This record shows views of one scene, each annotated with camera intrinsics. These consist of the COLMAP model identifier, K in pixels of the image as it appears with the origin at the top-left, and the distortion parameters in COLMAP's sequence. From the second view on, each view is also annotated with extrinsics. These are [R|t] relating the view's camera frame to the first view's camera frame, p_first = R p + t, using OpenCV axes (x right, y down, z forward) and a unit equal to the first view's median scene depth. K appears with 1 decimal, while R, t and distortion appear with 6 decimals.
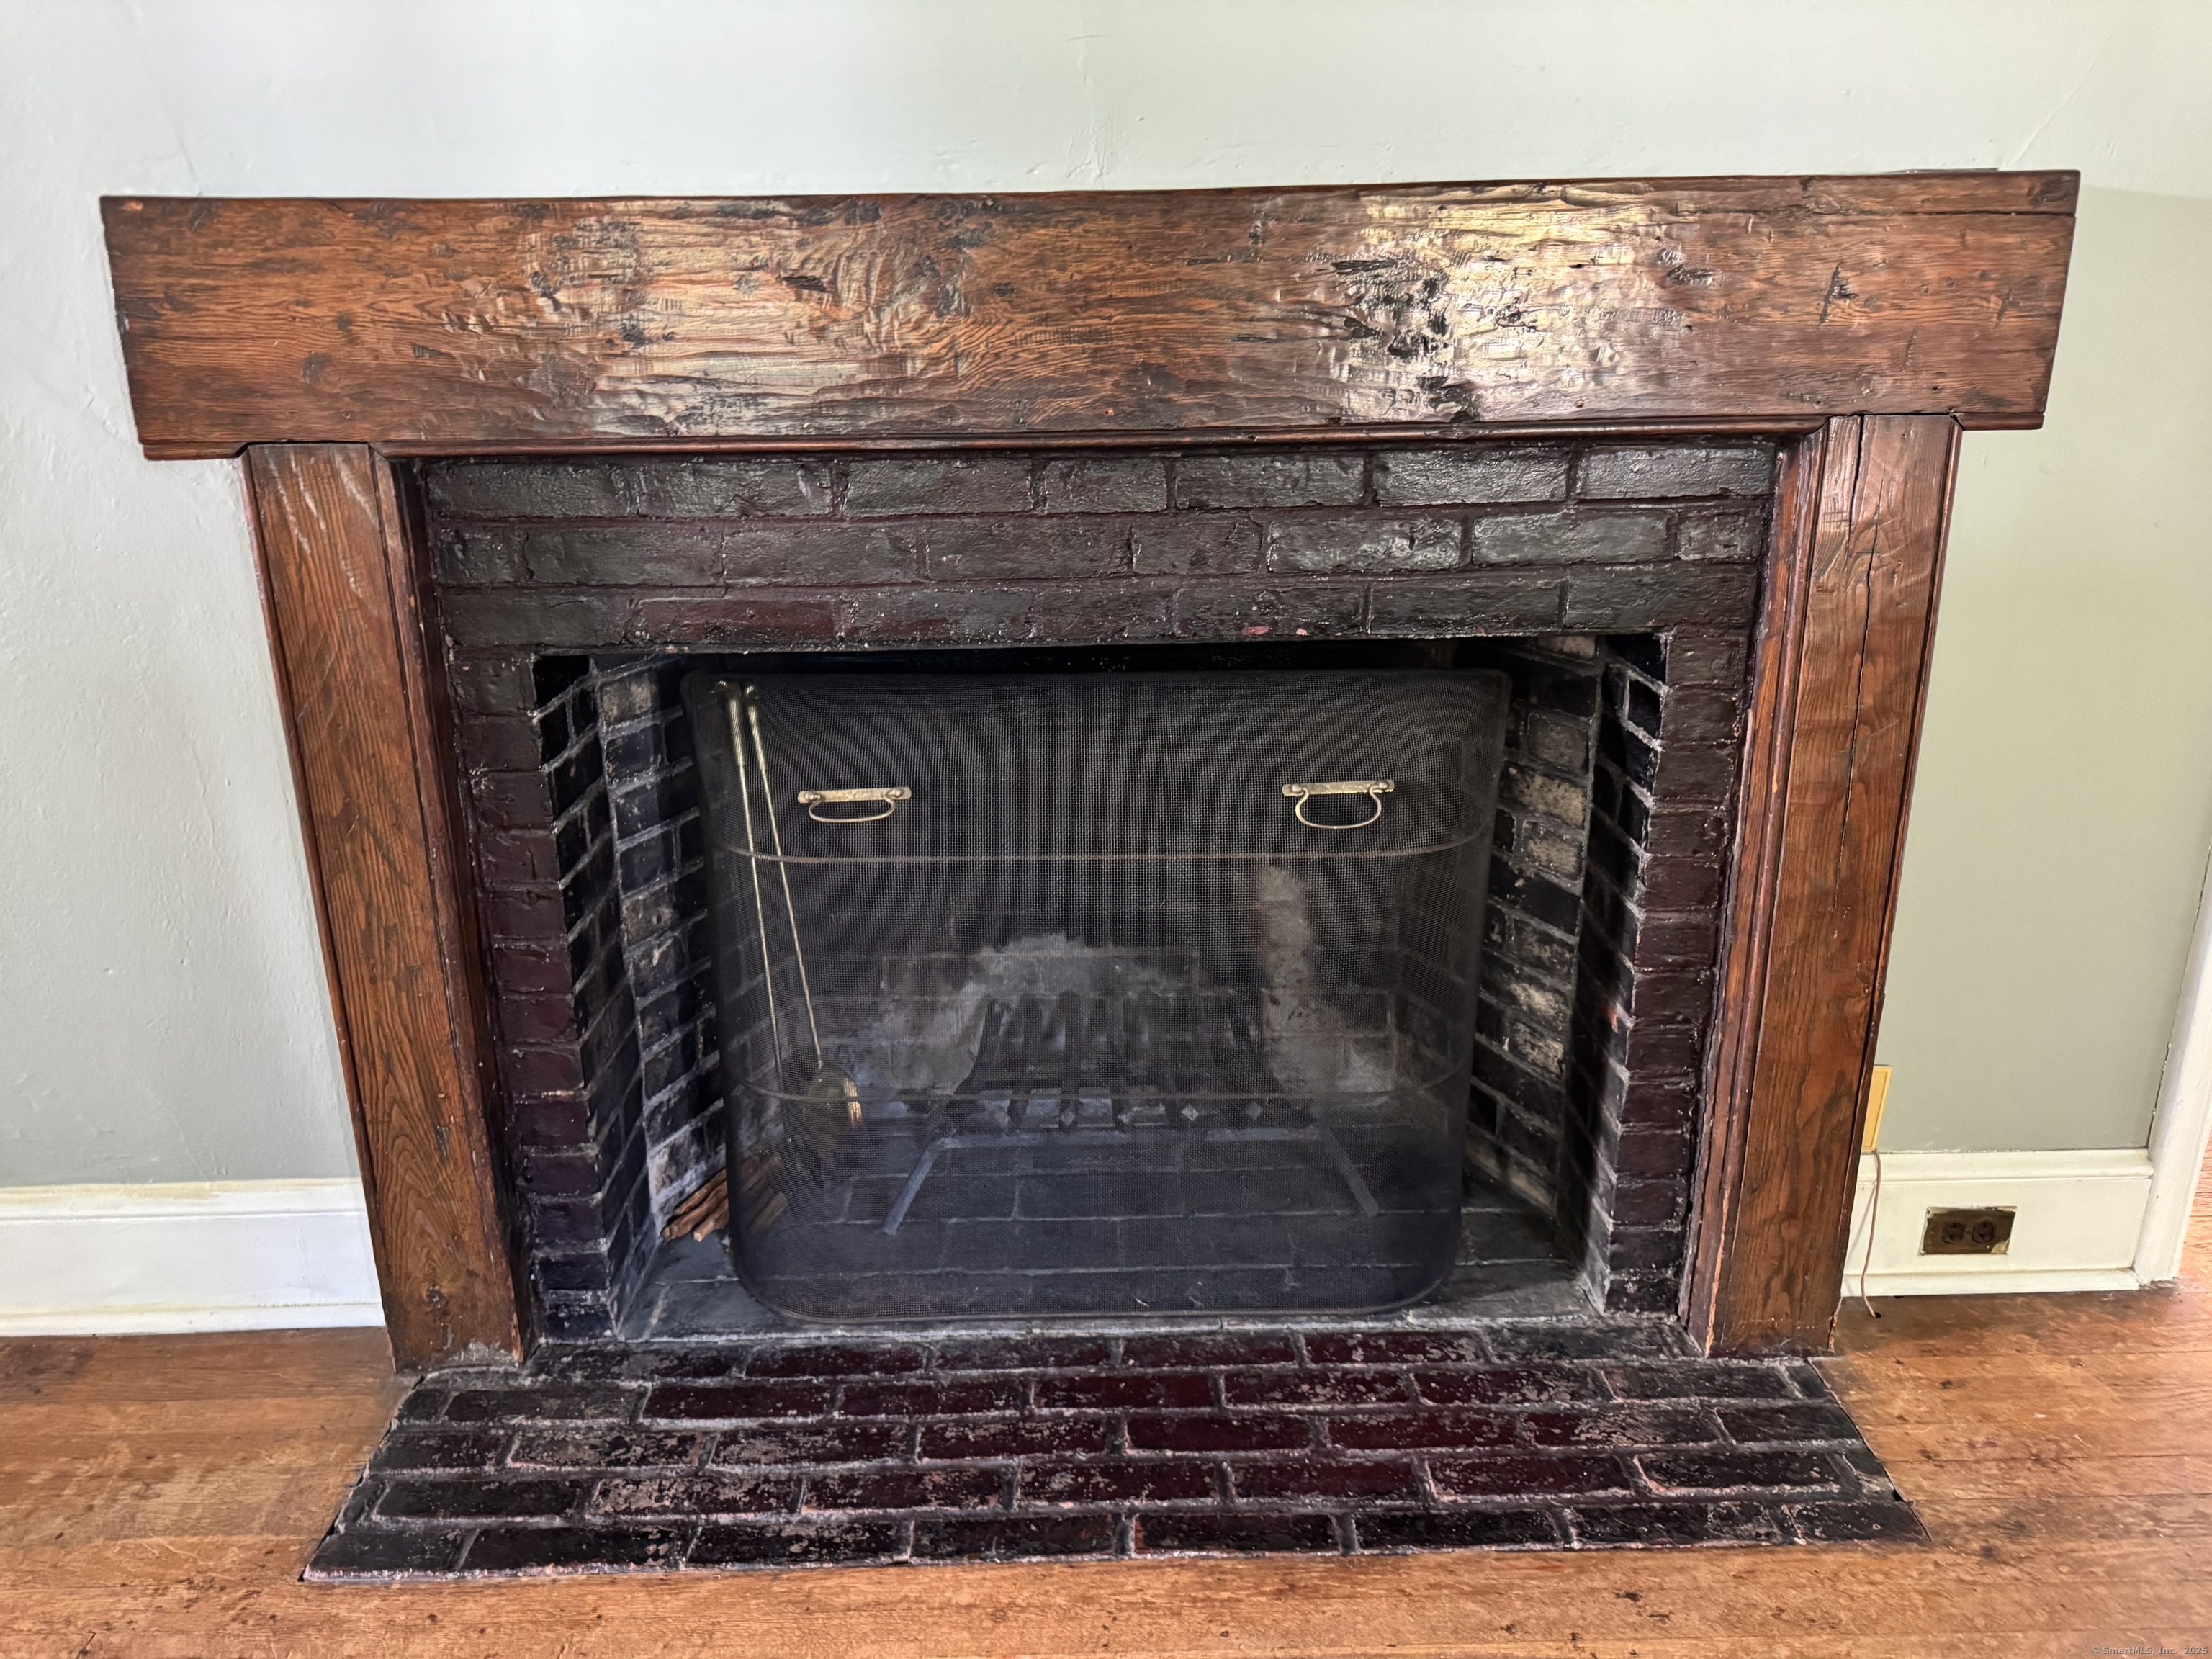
lens RADIAL K [[1560.8, 0, 1106.0], [0, 1560.8, 829.5], [0, 0, 1]] dist [0.029607, -0.038957]
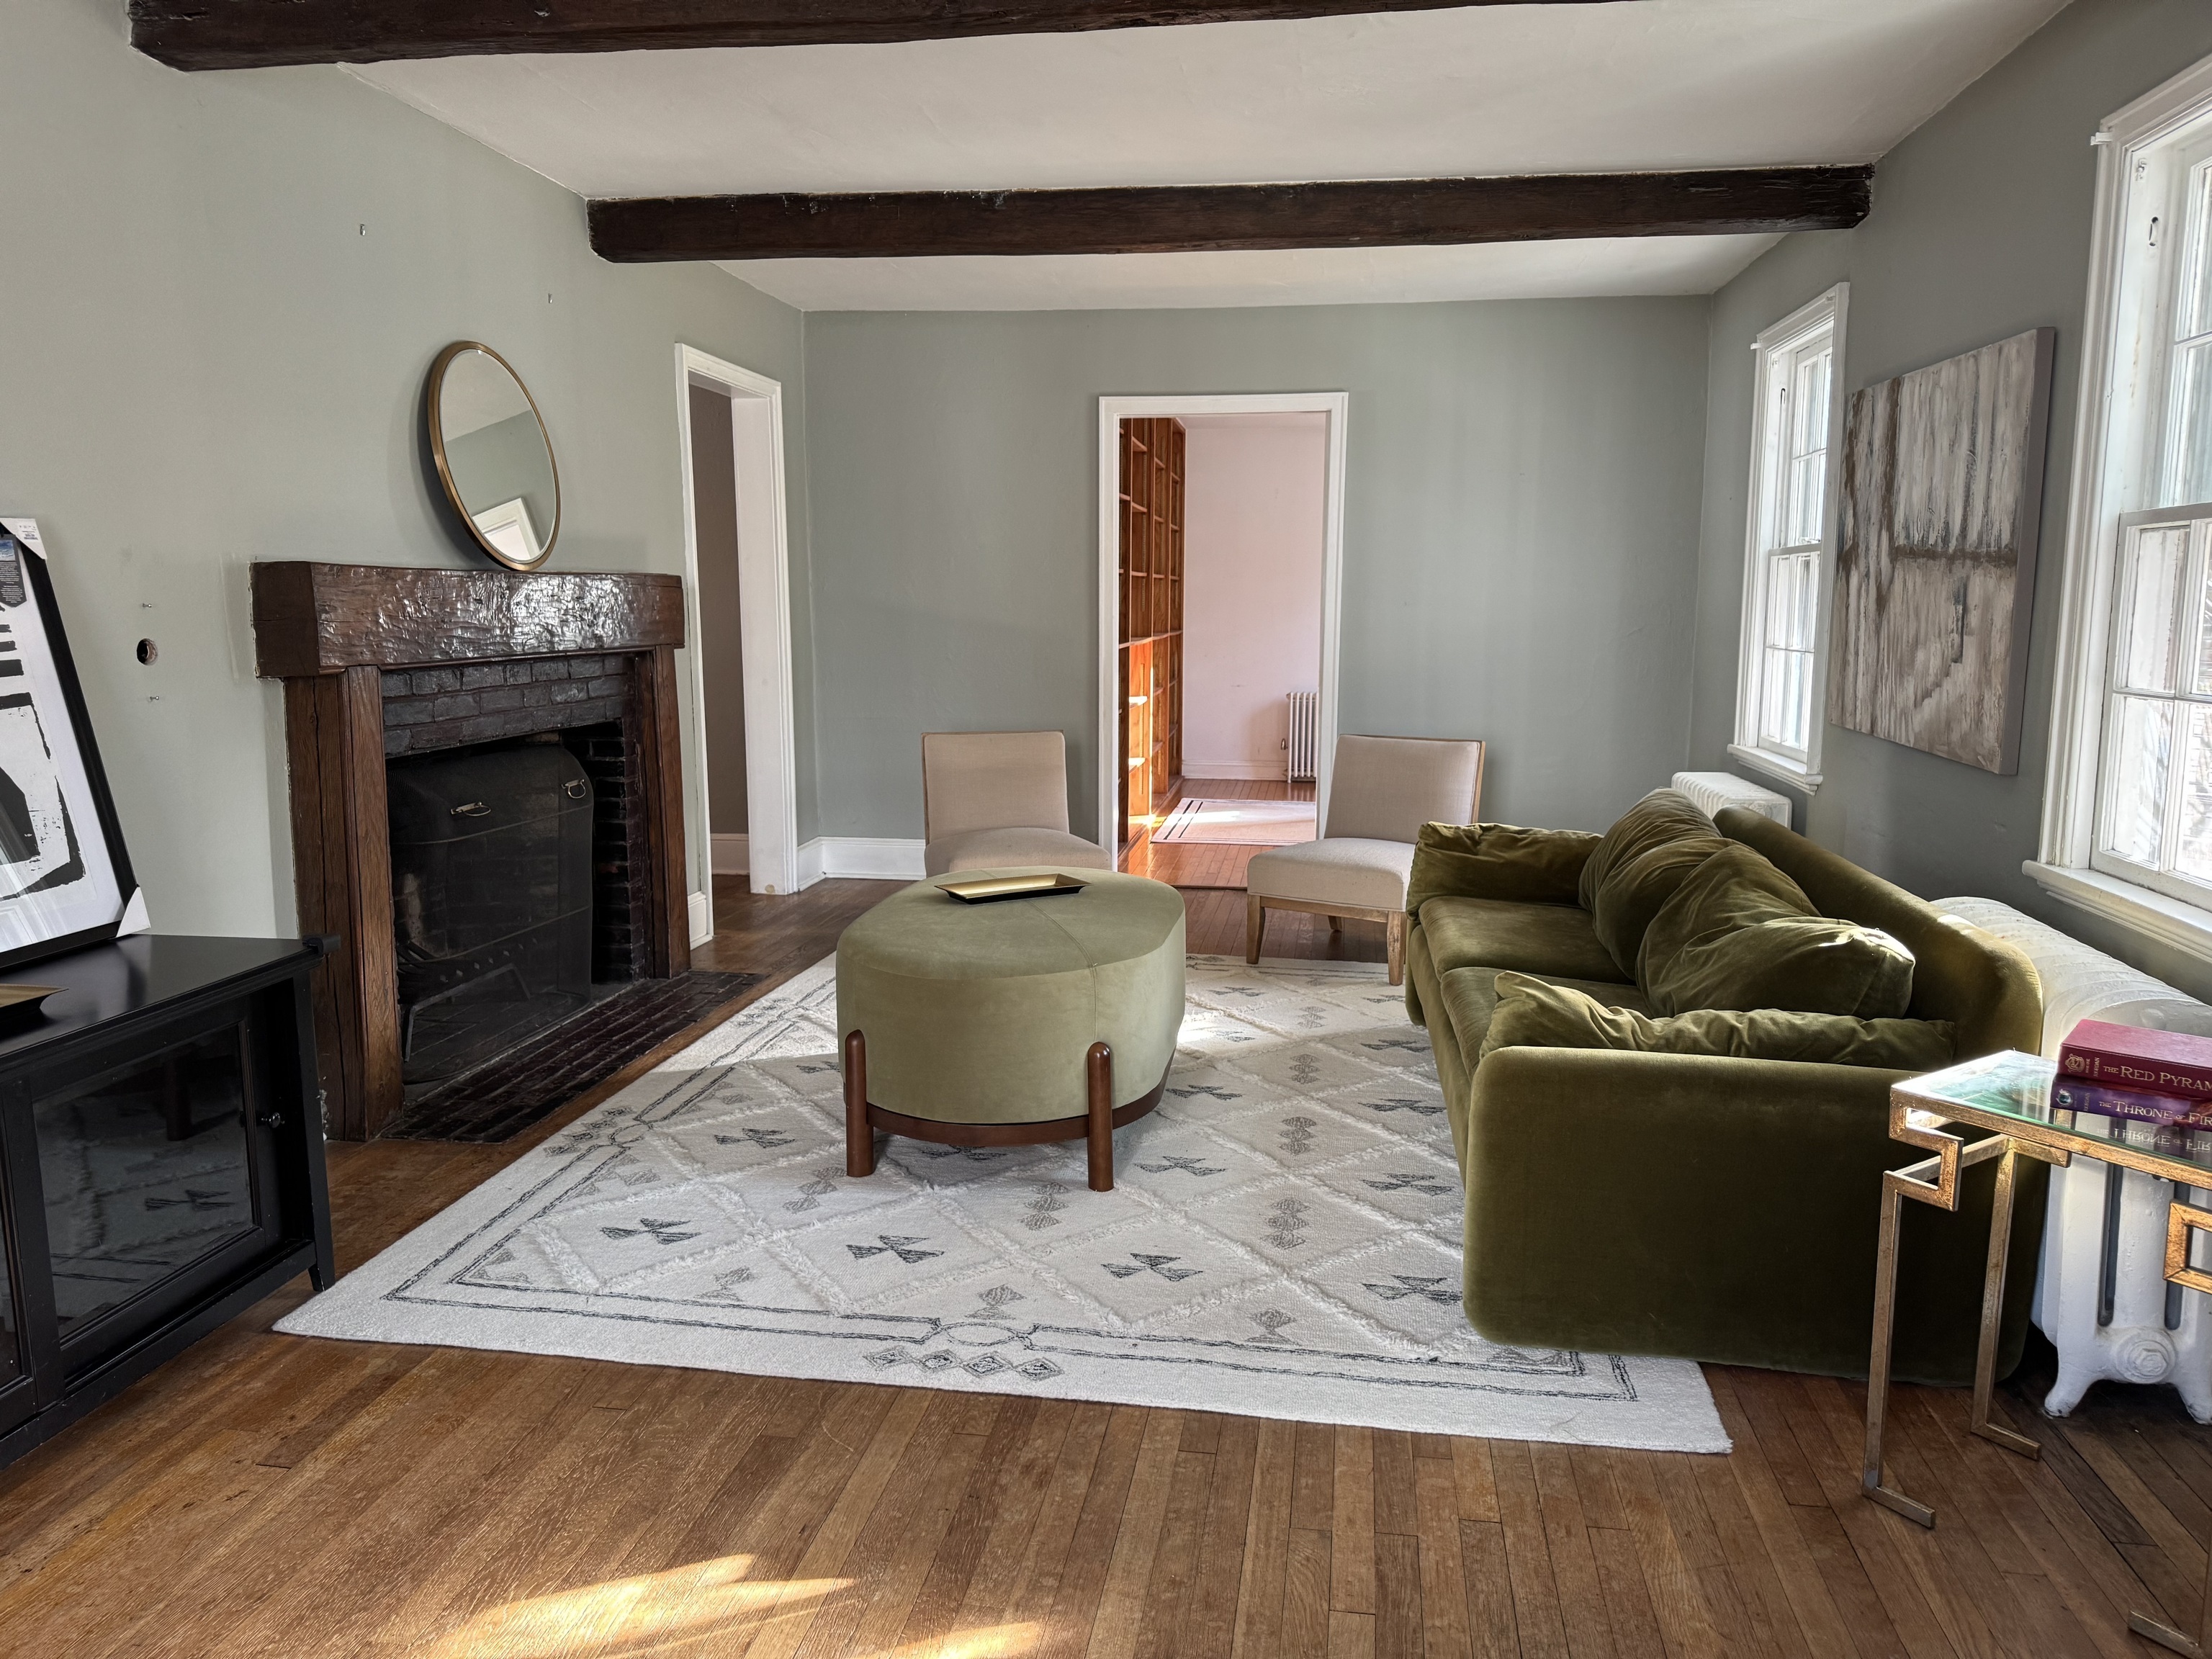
lens RADIAL K [[1560.8, 0, 1106.0], [0, 1560.8, 829.5], [0, 0, 1]] dist [0.029607, -0.038957]
pose [[0.174488, -0.130737, 0.975942, -2.365090], [0.293582, 0.952974, 0.075171, 0.118049], [-0.939874, 0.273403, 0.204664, -0.388120]]
